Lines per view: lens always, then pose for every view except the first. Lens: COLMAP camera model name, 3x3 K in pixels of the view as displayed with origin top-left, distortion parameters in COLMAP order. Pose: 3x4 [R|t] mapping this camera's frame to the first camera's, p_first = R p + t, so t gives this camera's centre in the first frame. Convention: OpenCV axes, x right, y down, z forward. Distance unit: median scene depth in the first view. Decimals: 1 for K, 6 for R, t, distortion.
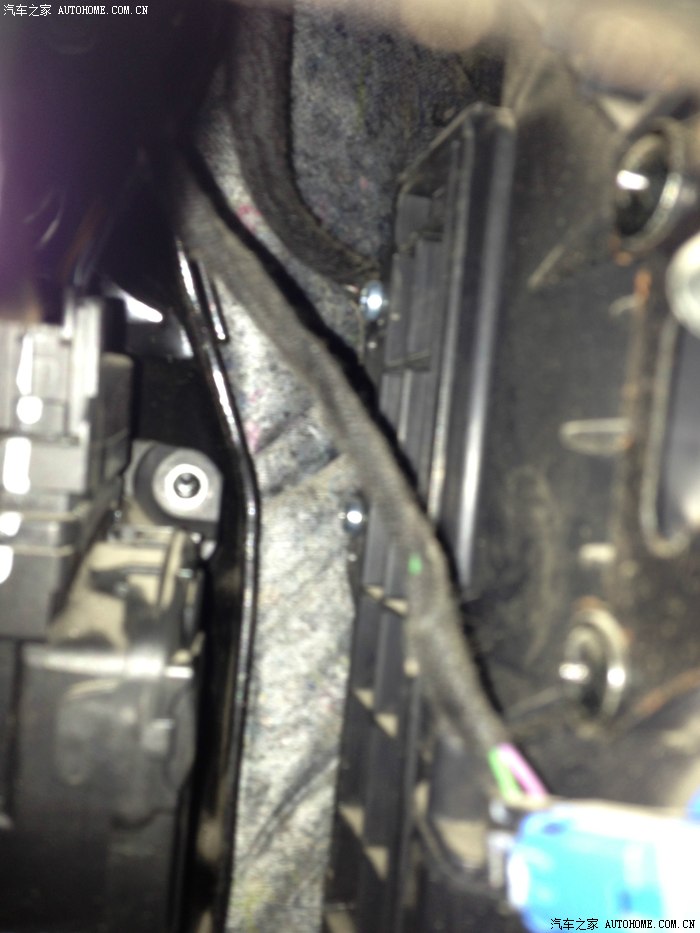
lens RADIAL K [[849.7, 0, 350.0], [0, 849.7, 466.5], [0, 0, 1]] dist [0.075614, -0.010918]
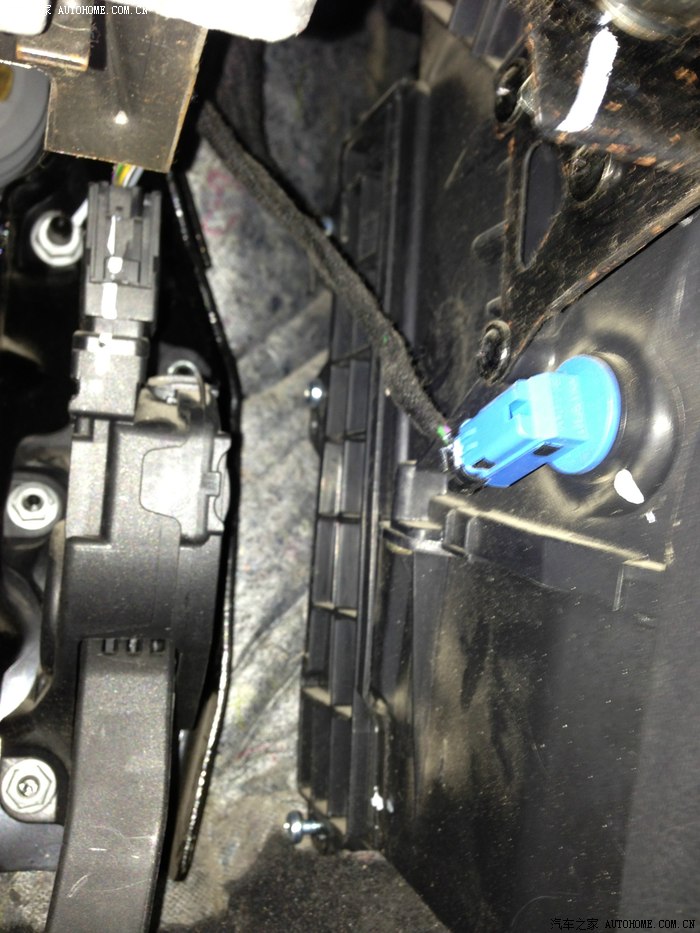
lens RADIAL K [[881.6, 0, 350.0], [0, 881.6, 466.5], [0, 0, 1]] dist [0.102202, -0.162625]
pose [[0.992085, -0.024051, 0.123245, -0.120368], [0.031447, 0.997797, -0.058421, 0.268348], [-0.121569, 0.061834, 0.990655, -0.380338]]
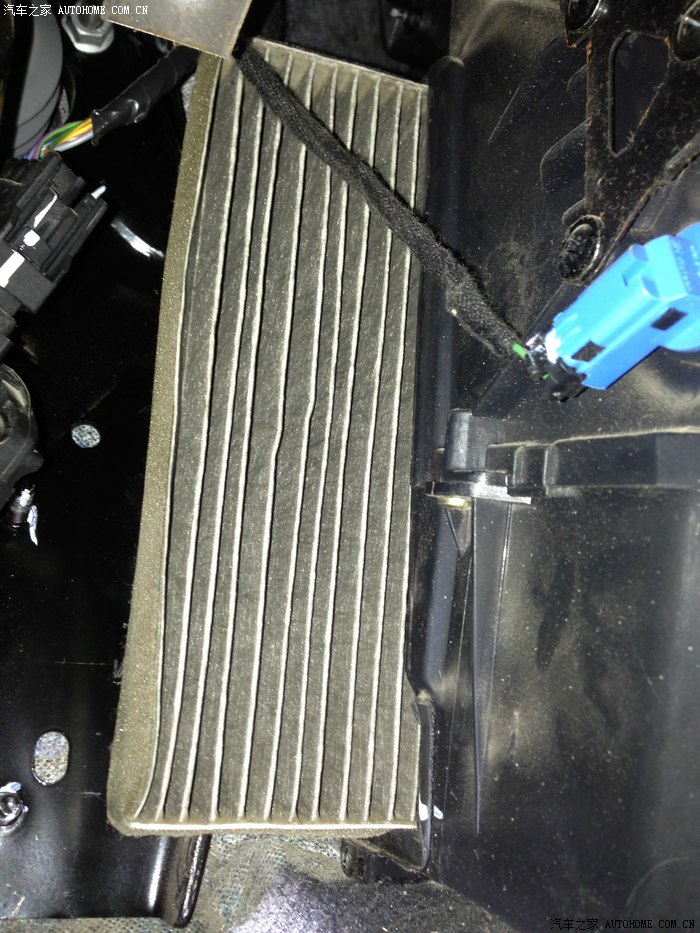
lens RADIAL K [[861.4, 0, 350.0], [0, 861.4, 466.5], [0, 0, 1]] dist [0.105658, -0.185060]
pose [[0.979513, 0.004573, 0.201330, -0.235091], [0.036576, 0.979075, -0.200187, 0.453934], [-0.198033, 0.203449, 0.958849, -0.217616]]
